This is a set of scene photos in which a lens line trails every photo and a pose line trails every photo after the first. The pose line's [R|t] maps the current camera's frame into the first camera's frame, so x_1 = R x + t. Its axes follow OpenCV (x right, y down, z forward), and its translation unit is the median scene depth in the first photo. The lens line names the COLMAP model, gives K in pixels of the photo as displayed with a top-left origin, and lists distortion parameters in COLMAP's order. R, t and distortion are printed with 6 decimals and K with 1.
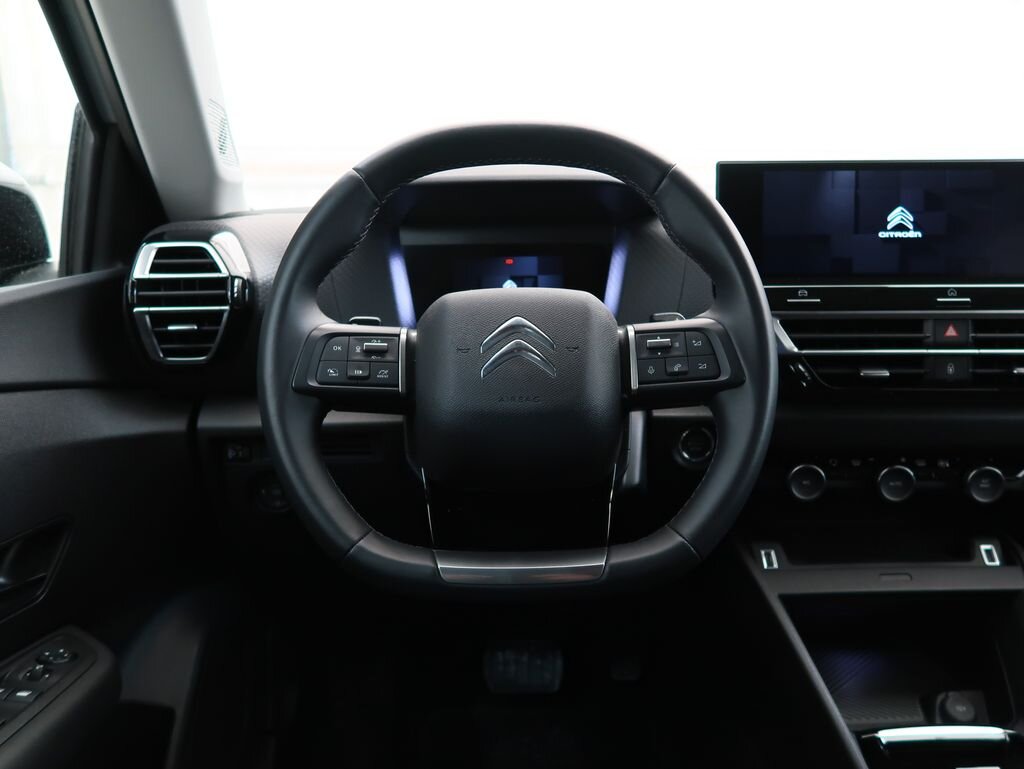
lens RADIAL K [[891.8, 0, 506.1], [0, 891.8, 392.2], [0, 0, 1]] dist [-0.036911, 0.015295]
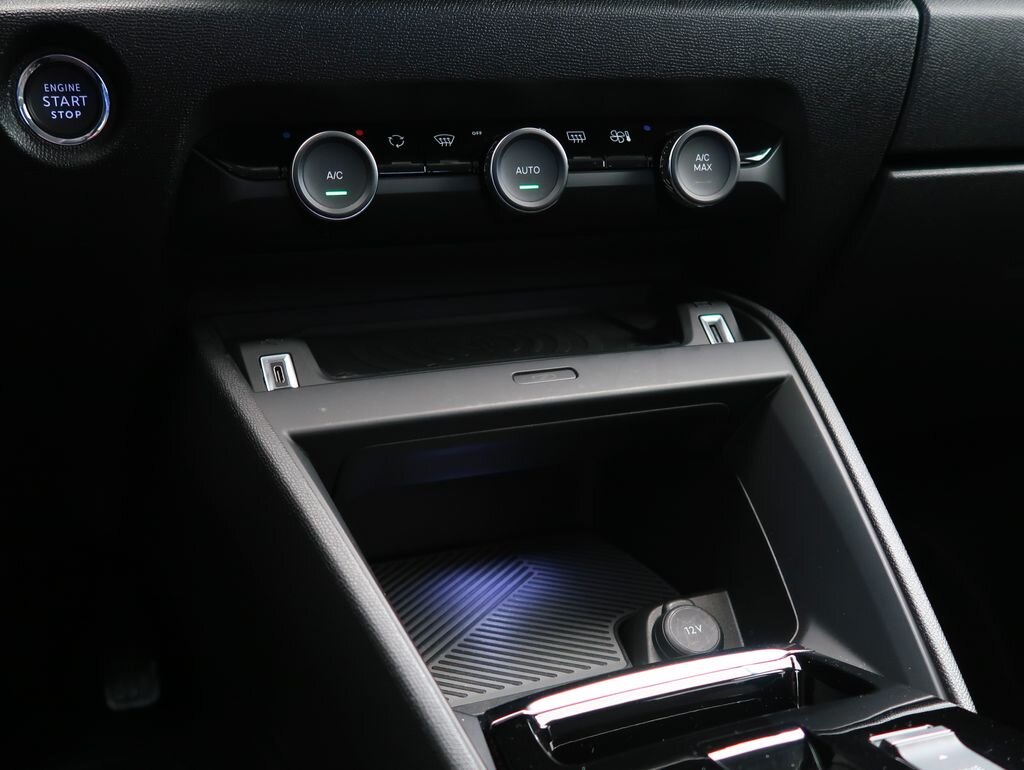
lens RADIAL K [[1029.3, 0, 488.0], [0, 1029.3, 469.2], [0, 0, 1]] dist [-0.018758, -0.006993]
pose [[0.942317, -0.113499, 0.314892, 0.247076], [0.088832, 0.991820, 0.091659, 0.215146], [-0.322720, -0.058399, 0.944691, 0.519803]]
